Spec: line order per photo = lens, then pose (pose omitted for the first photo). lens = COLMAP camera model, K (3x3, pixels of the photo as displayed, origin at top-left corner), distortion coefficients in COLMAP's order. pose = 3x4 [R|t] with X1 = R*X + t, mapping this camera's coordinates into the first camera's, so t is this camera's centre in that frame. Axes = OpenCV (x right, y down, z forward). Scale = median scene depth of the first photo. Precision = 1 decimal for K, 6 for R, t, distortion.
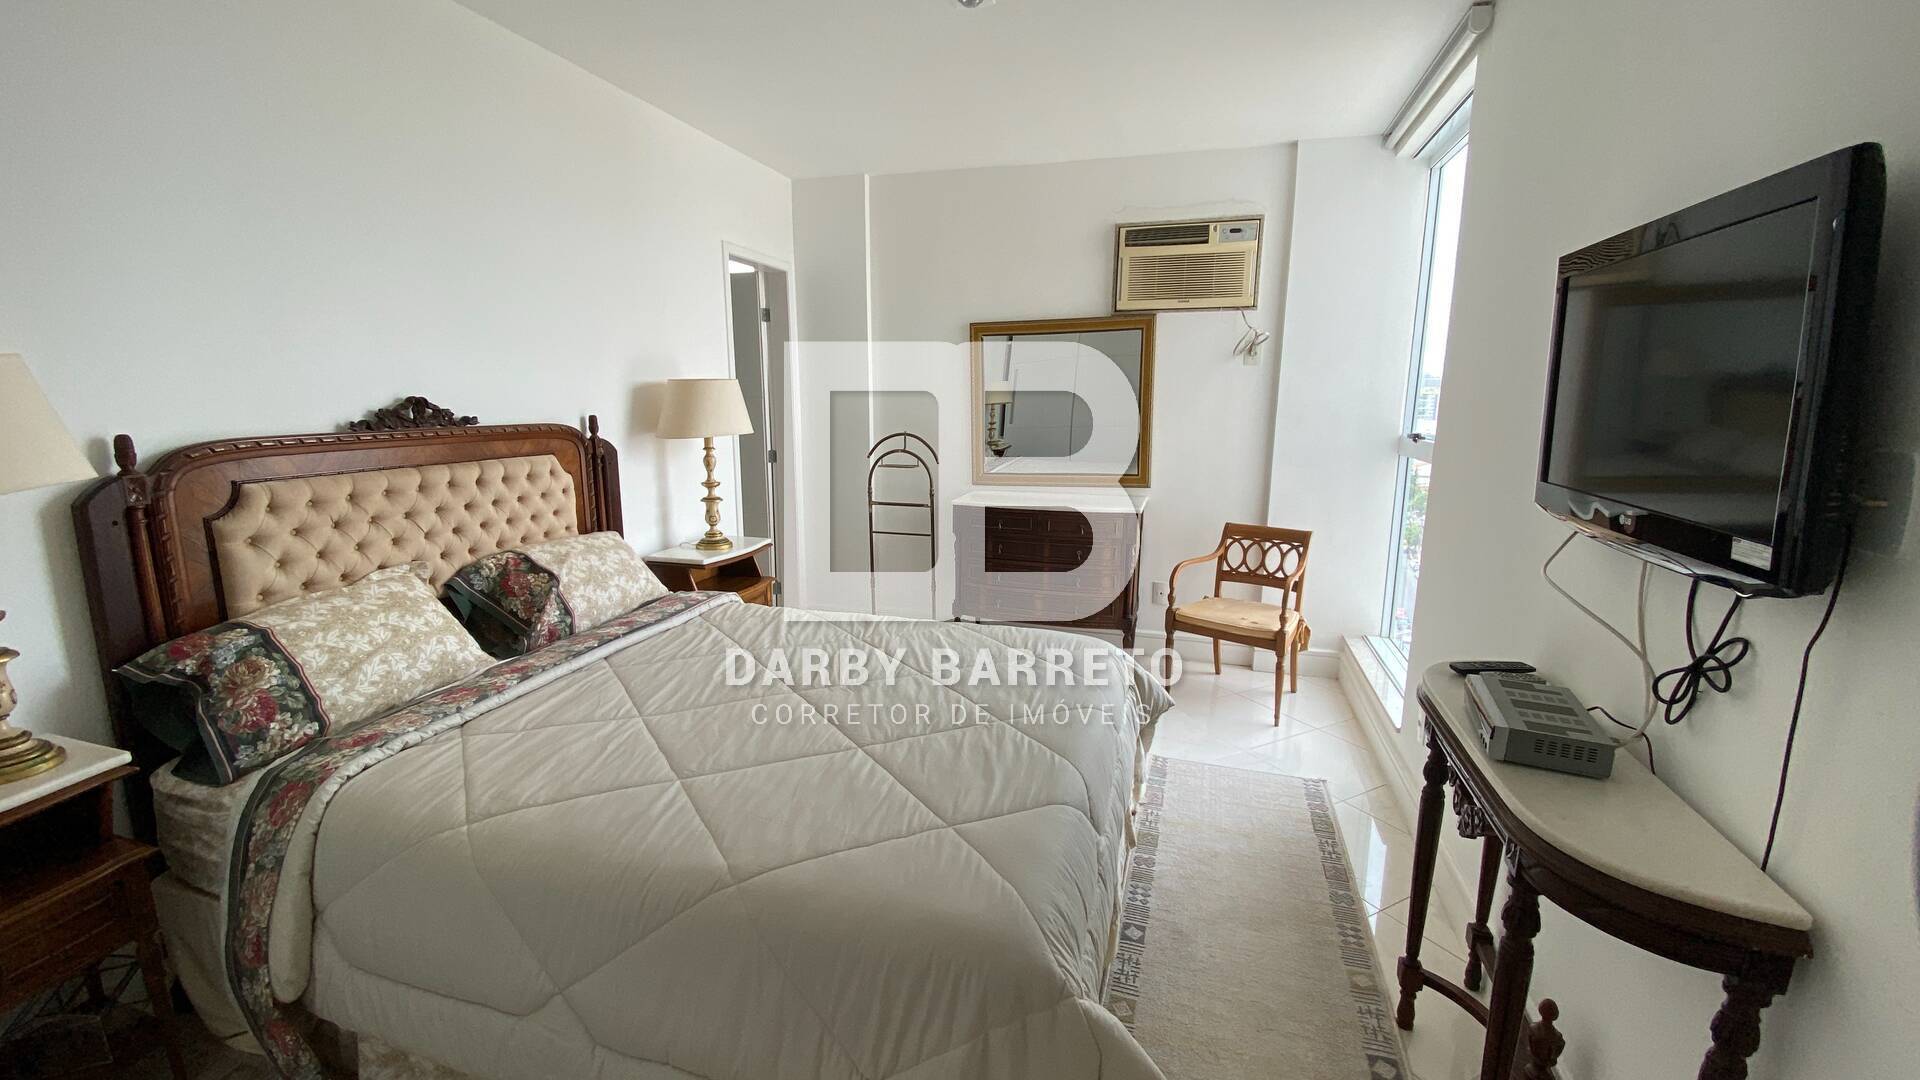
lens RADIAL K [[784.2, 0, 953.5], [0, 784.2, 533.0], [0, 0, 1]] dist [0.028339, -0.026383]
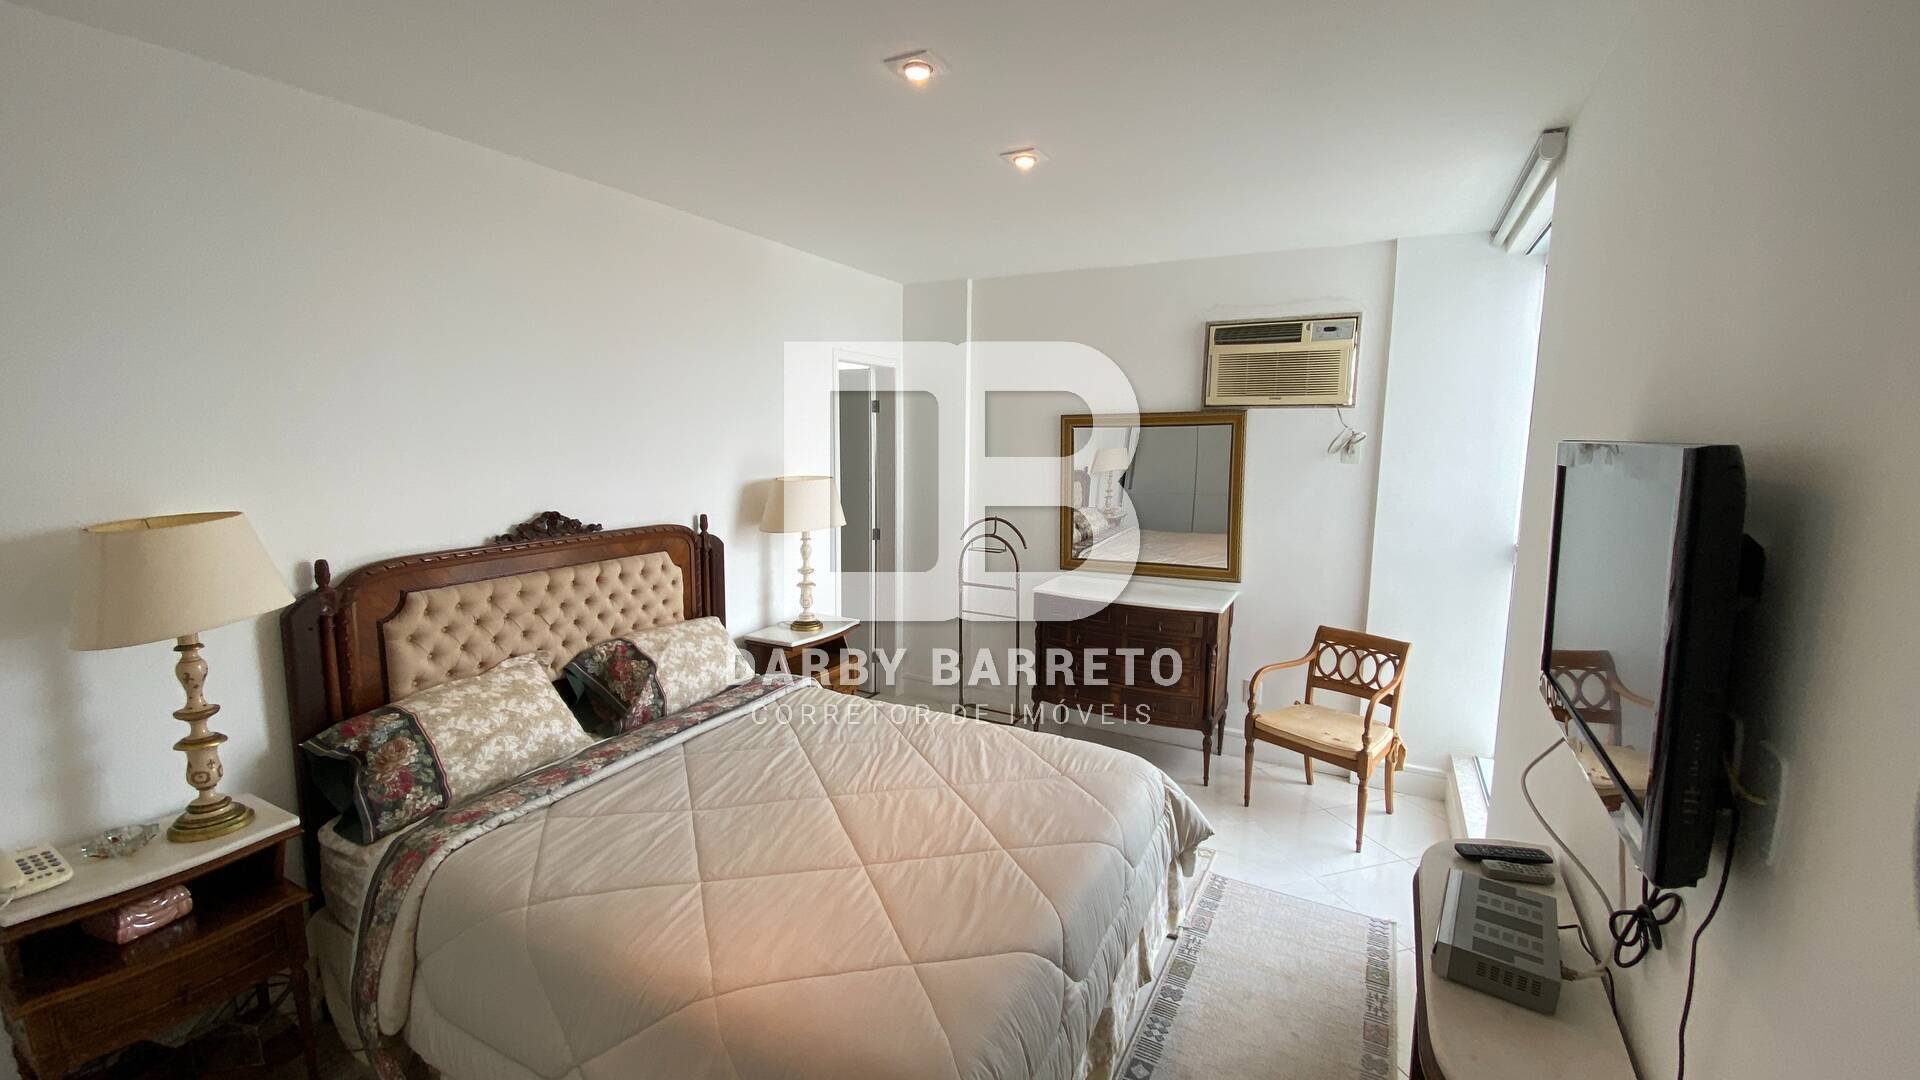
lens RADIAL K [[784.2, 0, 953.5], [0, 784.2, 533.0], [0, 0, 1]] dist [0.028339, -0.026383]
pose [[0.980767, 0.029555, -0.192929, 0.170348], [-0.039010, 0.998207, -0.045395, -0.121245], [0.191242, 0.052048, 0.980162, -0.063001]]
